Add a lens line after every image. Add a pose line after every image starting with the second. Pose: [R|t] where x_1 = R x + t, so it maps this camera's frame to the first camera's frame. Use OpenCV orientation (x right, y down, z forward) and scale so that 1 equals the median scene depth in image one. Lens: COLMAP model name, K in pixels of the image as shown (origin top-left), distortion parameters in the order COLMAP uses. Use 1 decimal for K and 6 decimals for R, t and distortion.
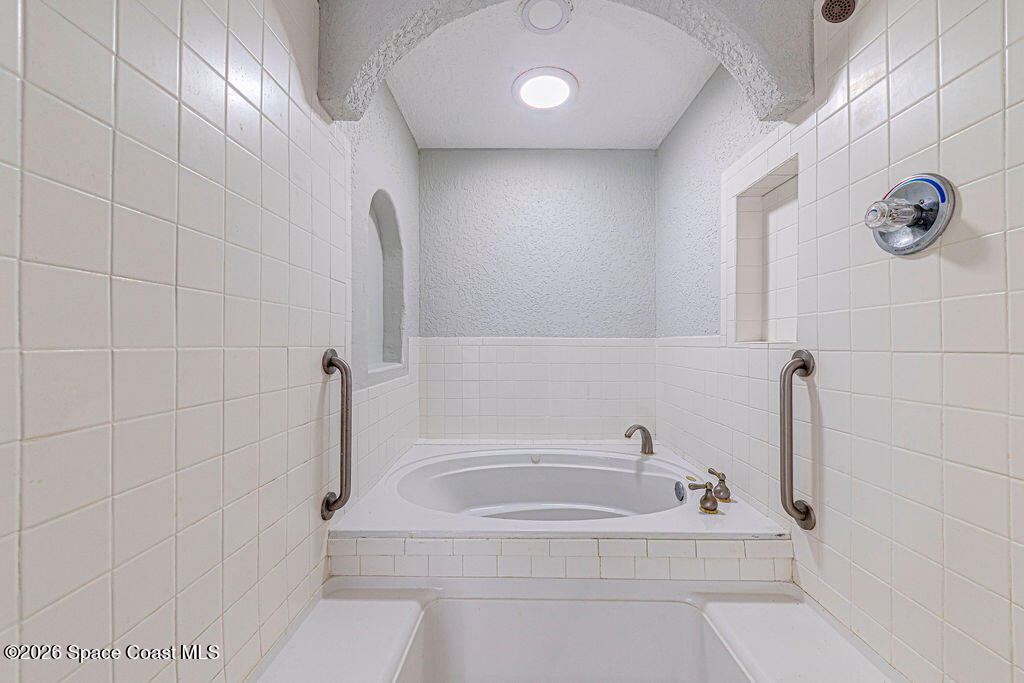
lens RADIAL K [[372.6, 0, 520.3], [0, 372.6, 344.1], [0, 0, 1]] dist [0.001695, -0.000257]
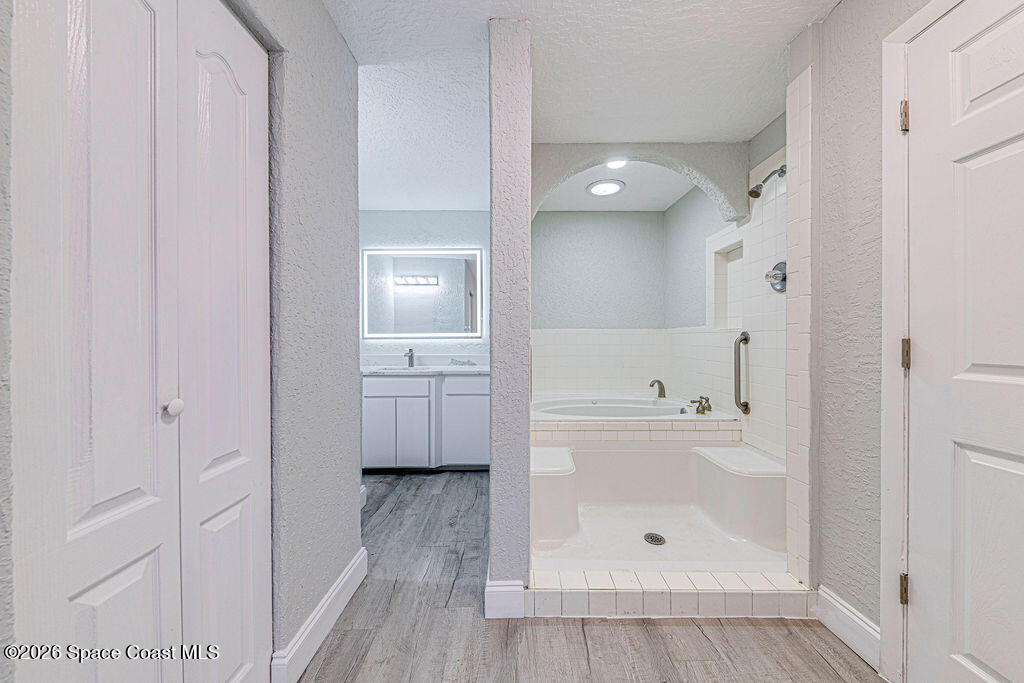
lens RADIAL K [[372.6, 0, 506.4], [0, 372.6, 343.3], [0, 0, 1]] dist [0.001695, -0.000257]
pose [[0.999807, -0.006681, 0.018457, -0.618521], [0.006551, 0.999954, 0.007075, 0.054949], [-0.018504, -0.006953, 0.999805, -1.058640]]
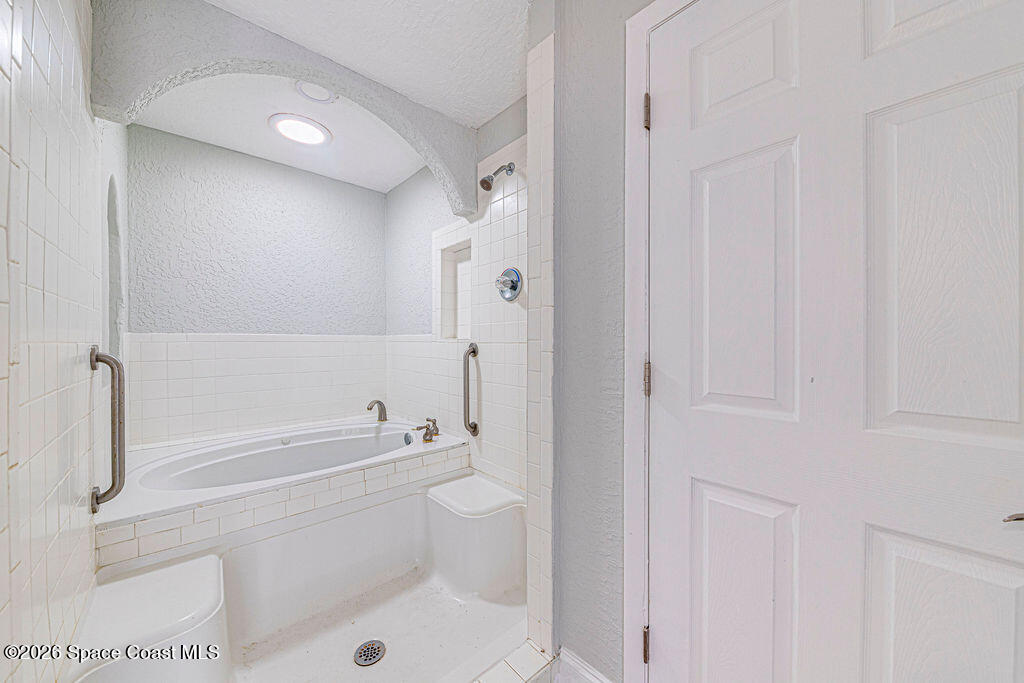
lens RADIAL K [[372.6, 0, 516.3], [0, 372.6, 343.1], [0, 0, 1]] dist [0.001695, -0.000257]
pose [[0.729960, -0.006253, 0.683462, -0.359892], [0.002020, 0.999974, 0.006991, 0.003866], [-0.683487, -0.003722, 0.729953, -0.506719]]
